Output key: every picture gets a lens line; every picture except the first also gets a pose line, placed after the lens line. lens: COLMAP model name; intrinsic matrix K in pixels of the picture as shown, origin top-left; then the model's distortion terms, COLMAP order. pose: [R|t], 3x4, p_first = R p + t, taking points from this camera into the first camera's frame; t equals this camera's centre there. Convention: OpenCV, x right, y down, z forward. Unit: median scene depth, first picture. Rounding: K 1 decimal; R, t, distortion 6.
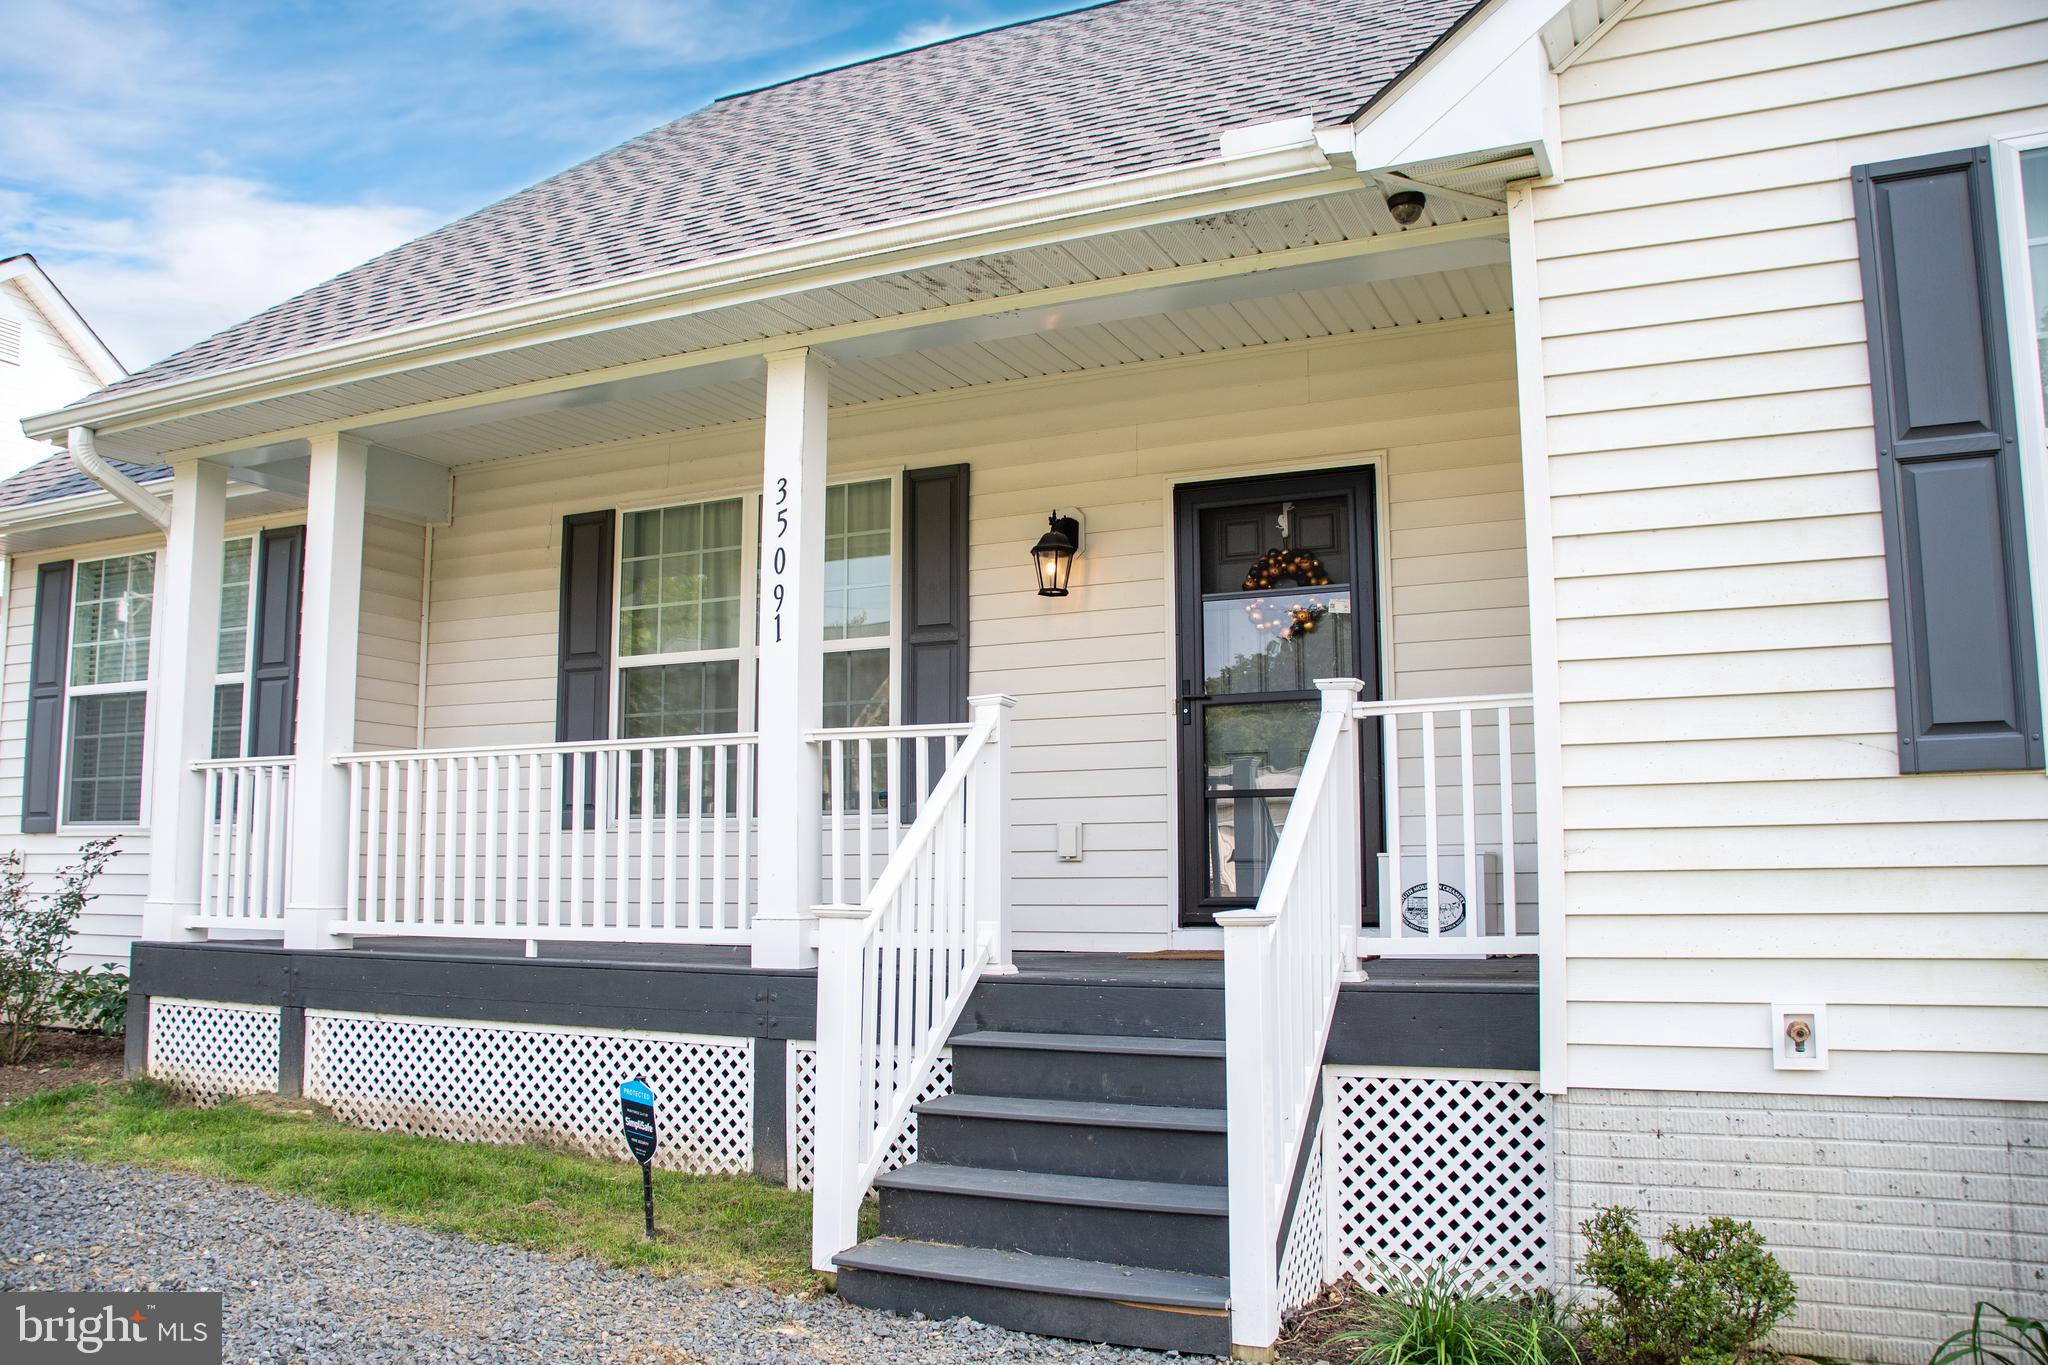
lens RADIAL K [[1628.7, 0, 987.8], [0, 1628.7, 694.2], [0, 0, 1]] dist [-0.108963, 0.034078]
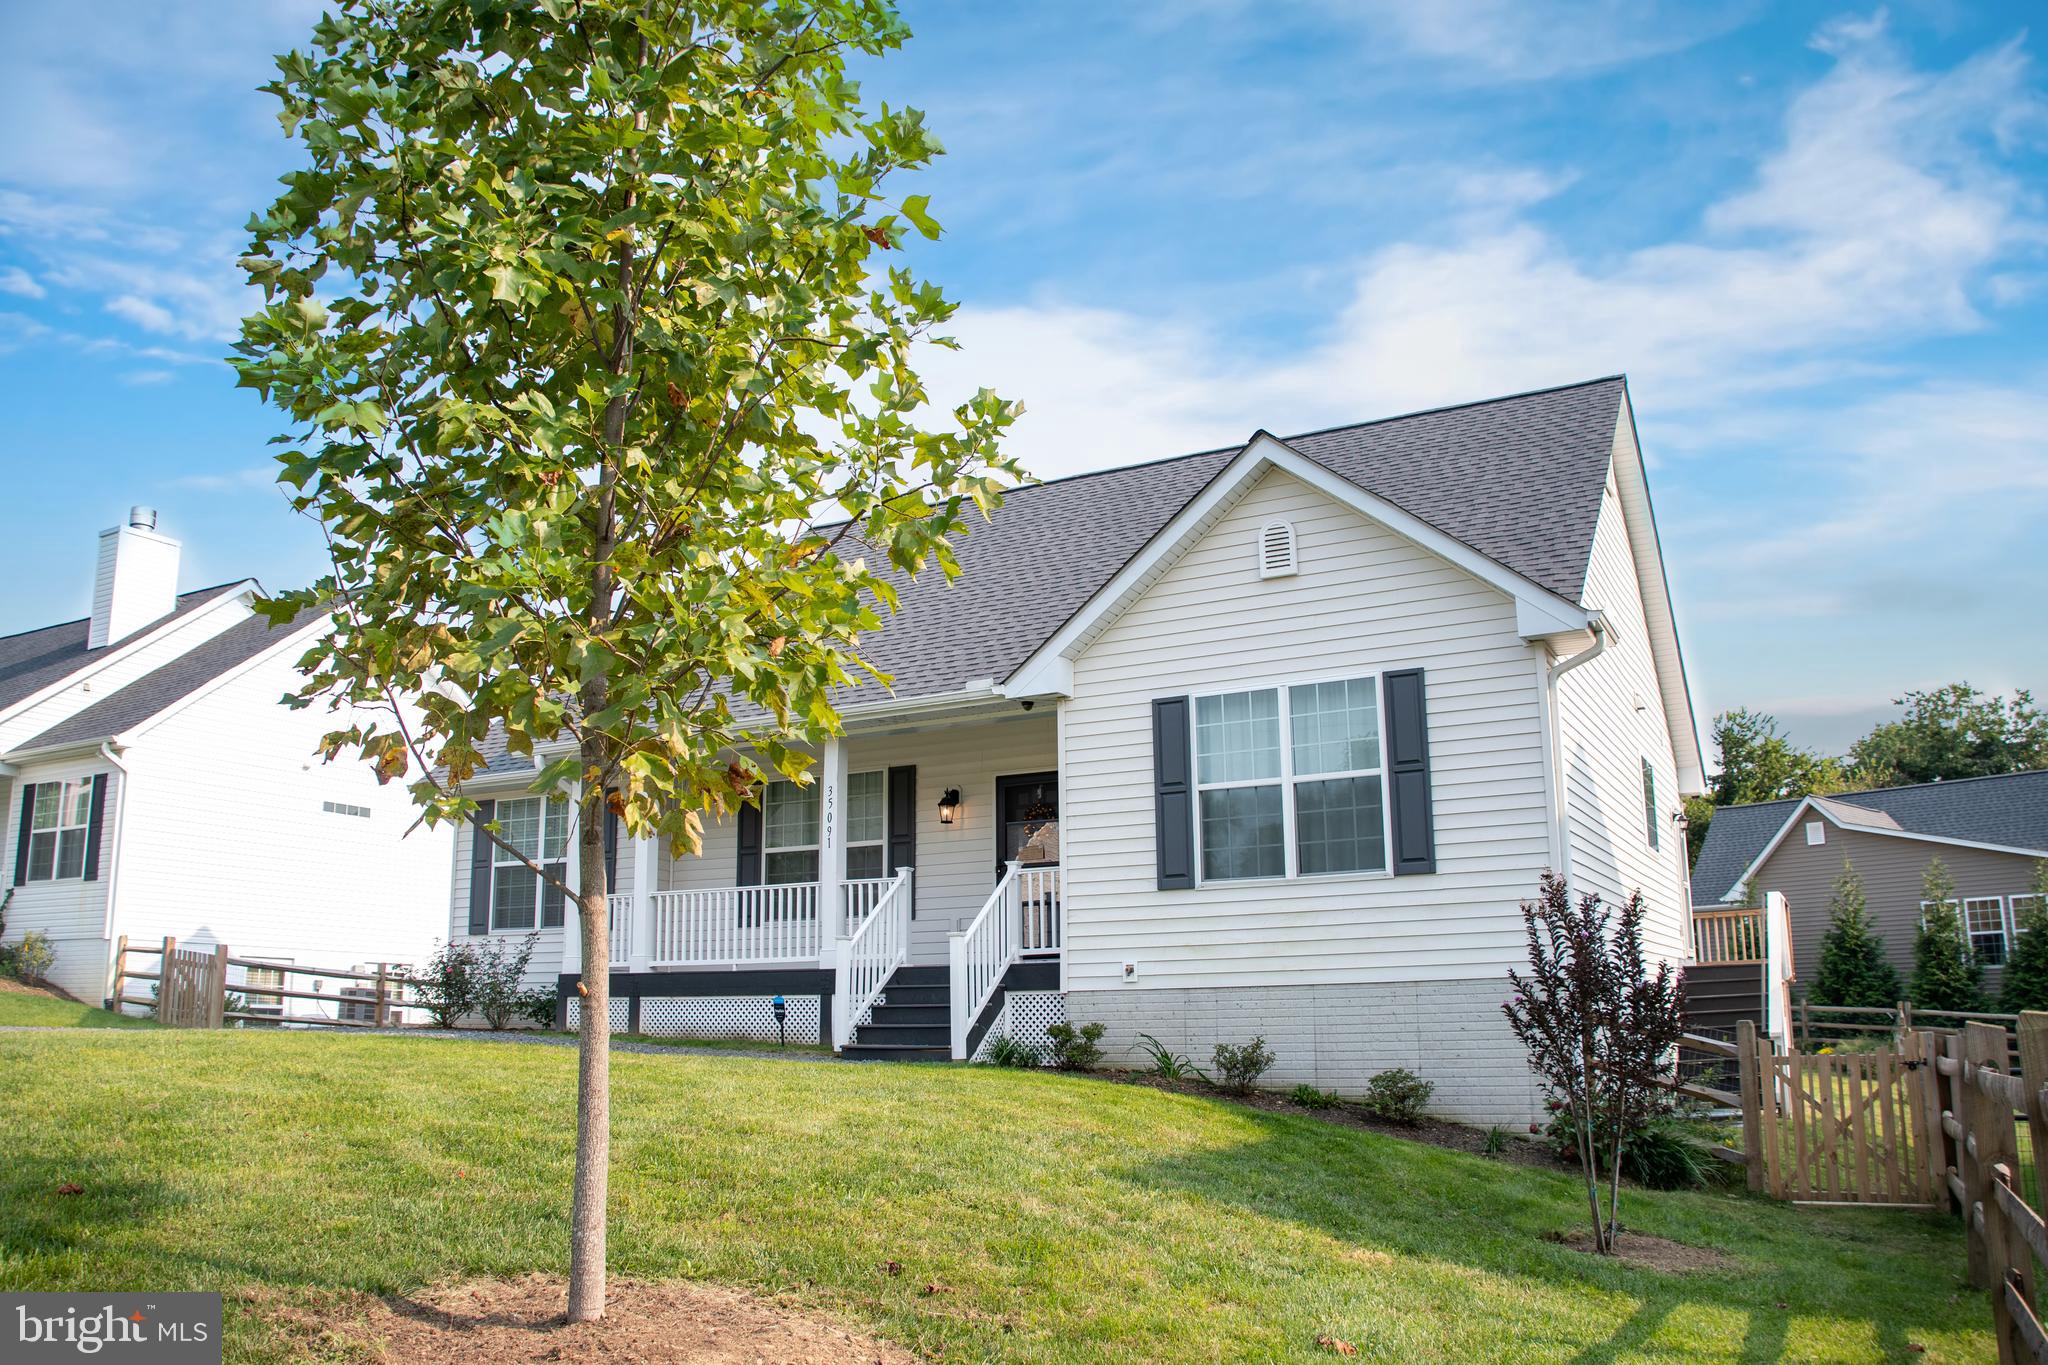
lens RADIAL K [[1628.7, 0, 987.1], [0, 1628.7, 677.2], [0, 0, 1]] dist [-0.108963, 0.034078]
pose [[0.997611, -0.020128, -0.066089, 0.261884], [0.013310, 0.994692, -0.102030, -0.029299], [0.067792, 0.100907, 0.992584, -1.394761]]
